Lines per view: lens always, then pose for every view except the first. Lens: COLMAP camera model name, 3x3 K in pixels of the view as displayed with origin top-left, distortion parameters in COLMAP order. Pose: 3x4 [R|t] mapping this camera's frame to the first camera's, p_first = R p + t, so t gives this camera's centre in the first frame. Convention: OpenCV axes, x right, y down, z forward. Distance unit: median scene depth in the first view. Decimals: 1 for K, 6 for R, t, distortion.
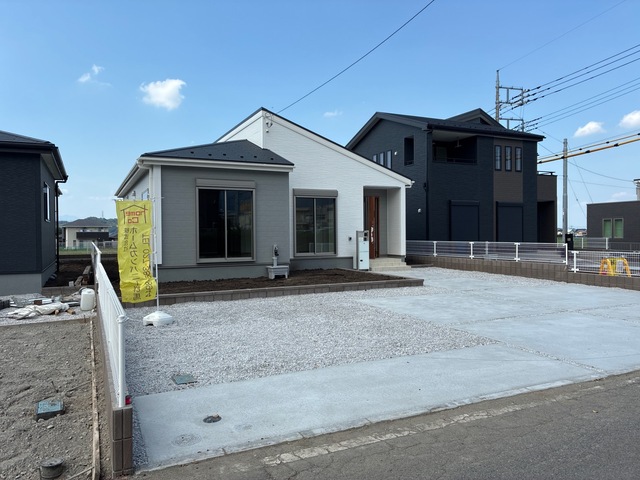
lens RADIAL K [[488.9, 0, 324.1], [0, 488.9, 242.1], [0, 0, 1]] dist [0.026896, -0.021548]
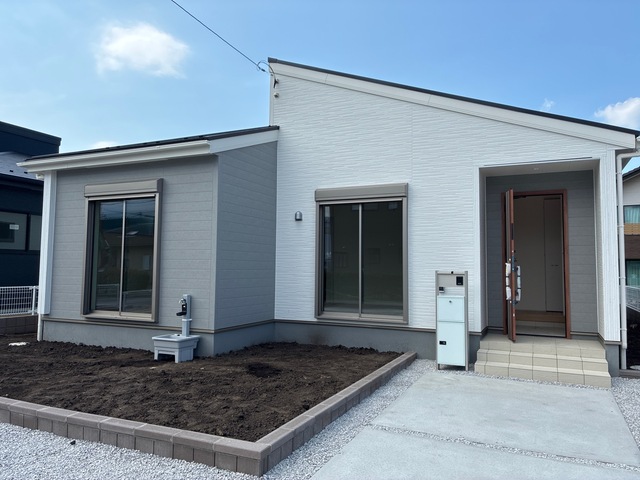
lens RADIAL K [[488.9, 0, 319.3], [0, 488.9, 238.0], [0, 0, 1]] dist [0.026896, -0.021548]
pose [[0.628974, -0.037552, -0.776519, 0.388138], [-0.030674, 0.996856, -0.073052, -0.020023], [0.776821, 0.069767, 0.625845, 0.753183]]
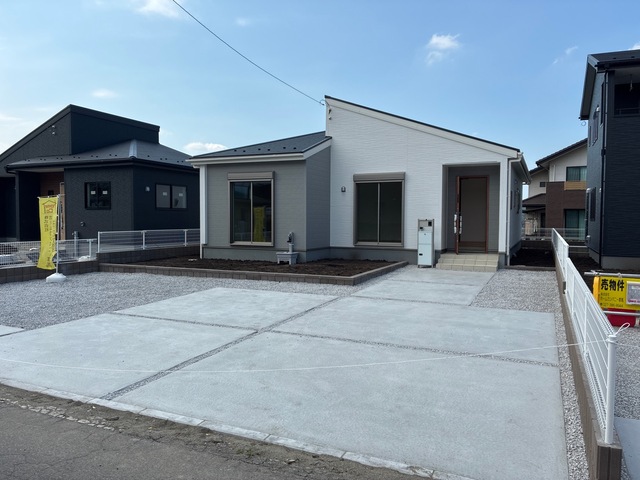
lens RADIAL K [[488.9, 0, 316.2], [0, 488.9, 243.9], [0, 0, 1]] dist [0.026896, -0.021548]
pose [[0.623323, 0.046219, -0.780598, 0.714867], [-0.024538, 0.998916, 0.039552, -0.010548], [0.781580, -0.005499, 0.623781, 0.387724]]
